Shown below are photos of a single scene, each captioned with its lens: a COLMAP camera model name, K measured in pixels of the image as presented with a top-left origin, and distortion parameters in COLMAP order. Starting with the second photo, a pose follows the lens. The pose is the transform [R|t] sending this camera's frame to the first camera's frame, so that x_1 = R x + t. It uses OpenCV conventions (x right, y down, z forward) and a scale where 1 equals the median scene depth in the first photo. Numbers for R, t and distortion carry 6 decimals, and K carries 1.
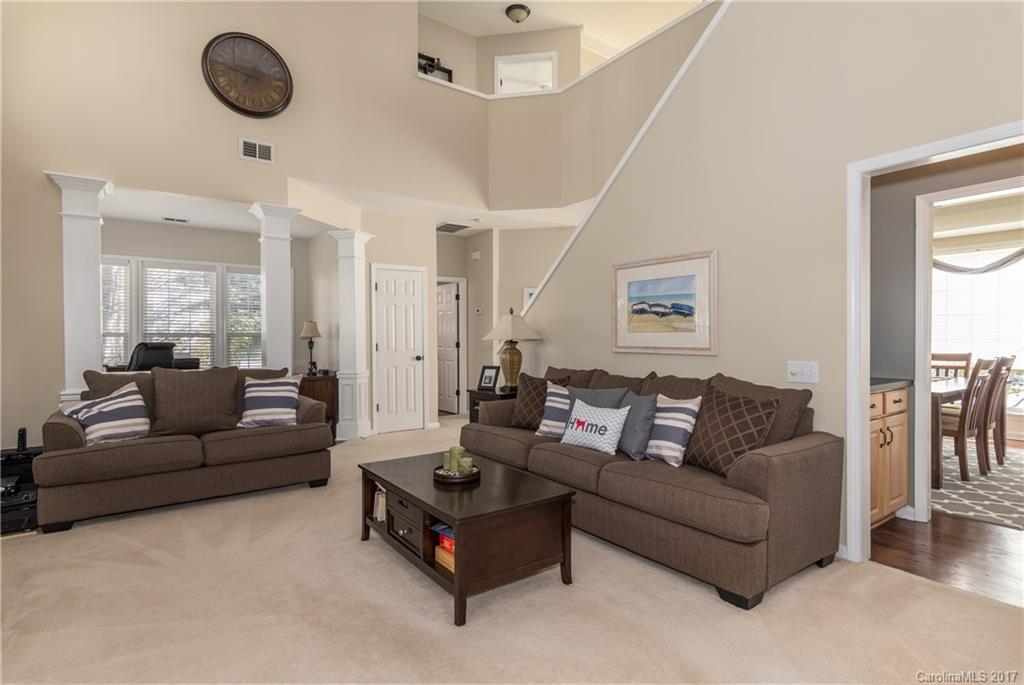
lens RADIAL K [[514.1, 0, 514.8], [0, 514.1, 340.9], [0, 0, 1]] dist [0.005395, 0.000645]
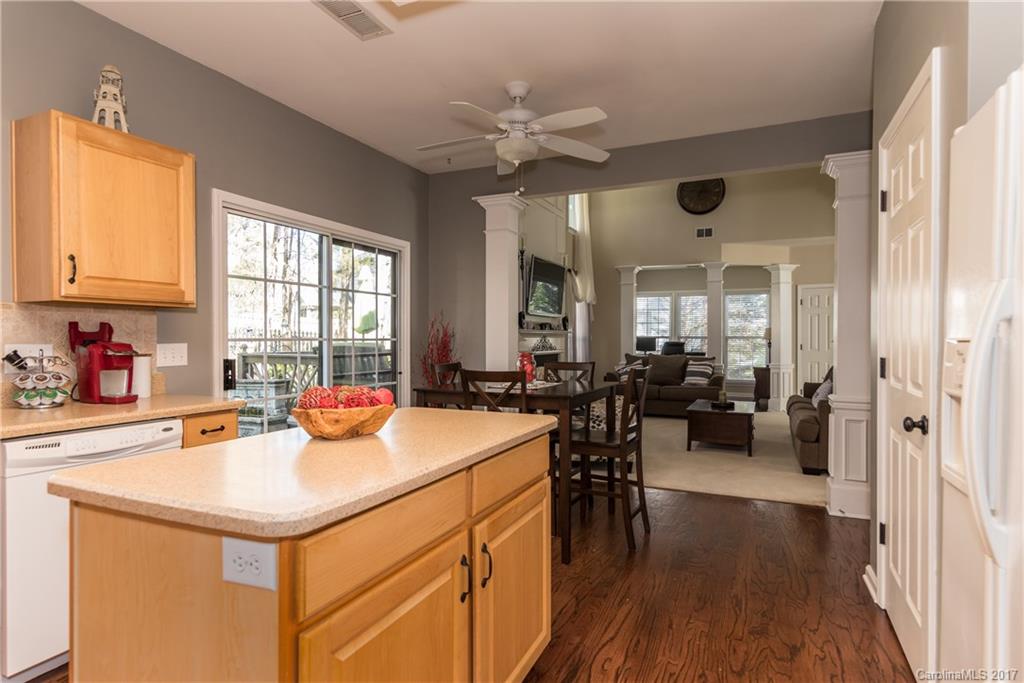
lens RADIAL K [[567.3, 0, 510.3], [0, 567.3, 342.6], [0, 0, 1]] dist [0.001399, -0.000275]
pose [[0.489530, 0.008080, -0.871949, 0.859874], [-0.010726, 0.999937, 0.003244, 0.006179], [0.871921, 0.007764, 0.489586, -0.518840]]
